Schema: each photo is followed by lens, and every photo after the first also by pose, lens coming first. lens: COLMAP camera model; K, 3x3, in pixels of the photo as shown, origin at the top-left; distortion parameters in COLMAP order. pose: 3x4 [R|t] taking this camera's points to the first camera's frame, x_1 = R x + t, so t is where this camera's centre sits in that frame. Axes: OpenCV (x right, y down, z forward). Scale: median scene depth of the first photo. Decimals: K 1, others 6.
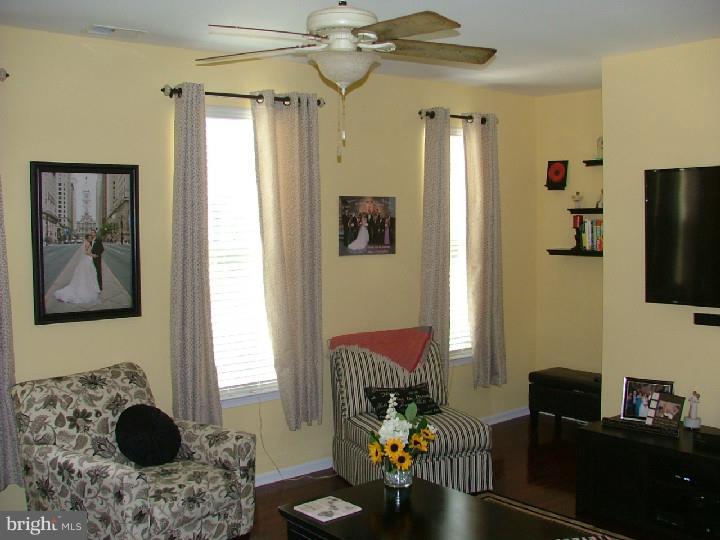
lens RADIAL K [[809.1, 0, 363.3], [0, 809.1, 268.4], [0, 0, 1]] dist [-0.105980, 0.000000]
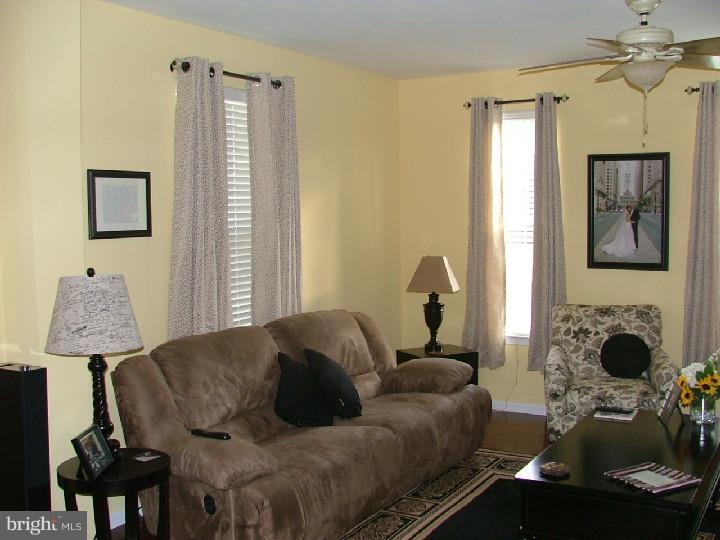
lens RADIAL K [[809.1, 0, 364.1], [0, 809.1, 274.3], [0, 0, 1]] dist [-0.105980, 0.000000]
pose [[0.338706, 0.083521, -0.937178, 0.774546], [-0.051896, 0.996194, 0.070025, 0.001093], [0.939460, 0.024918, 0.341752, 0.120357]]
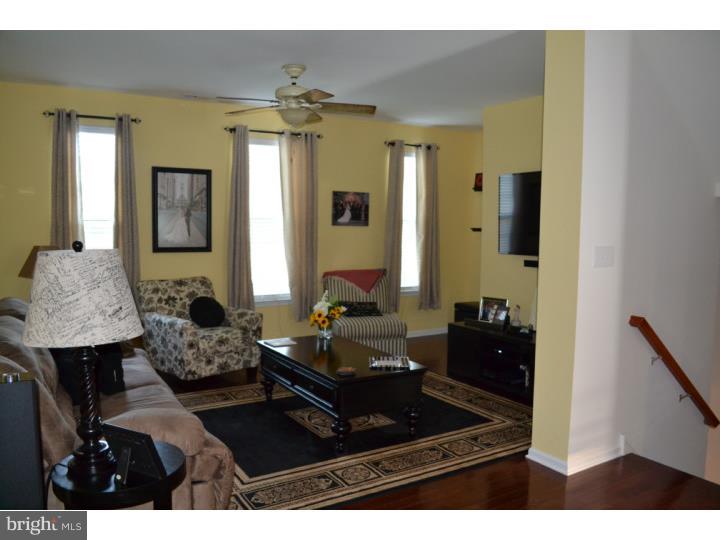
lens RADIAL K [[585.0, 0, 355.3], [0, 585.0, 267.8], [0, 0, 1]] dist [-0.053353, -0.016610]
pose [[0.988712, 0.031907, -0.146389, 0.257241], [-0.030196, 0.999447, 0.013897, 0.070035], [0.146751, -0.009320, 0.989130, -0.288246]]
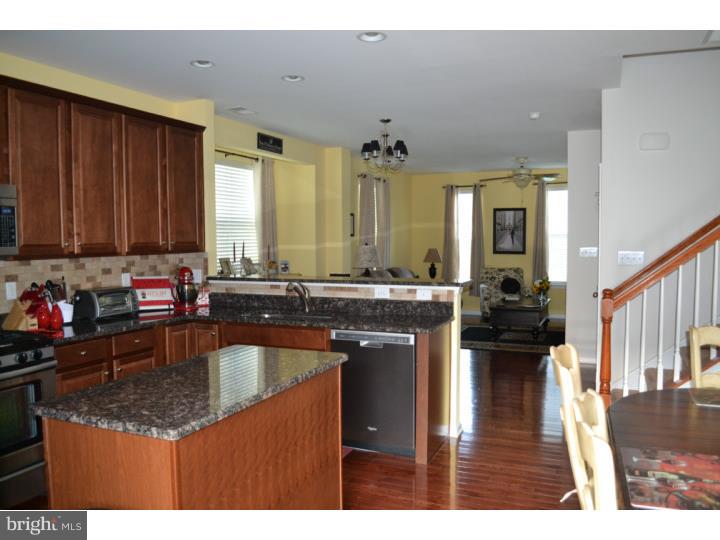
lens RADIAL K [[585.0, 0, 355.1], [0, 585.0, 267.5], [0, 0, 1]] dist [-0.053353, -0.016610]
pose [[0.443953, 0.058472, -0.894140, 1.588076], [-0.060521, 0.997547, 0.035184, 0.074414], [0.894004, 0.038494, 0.446403, -0.692158]]
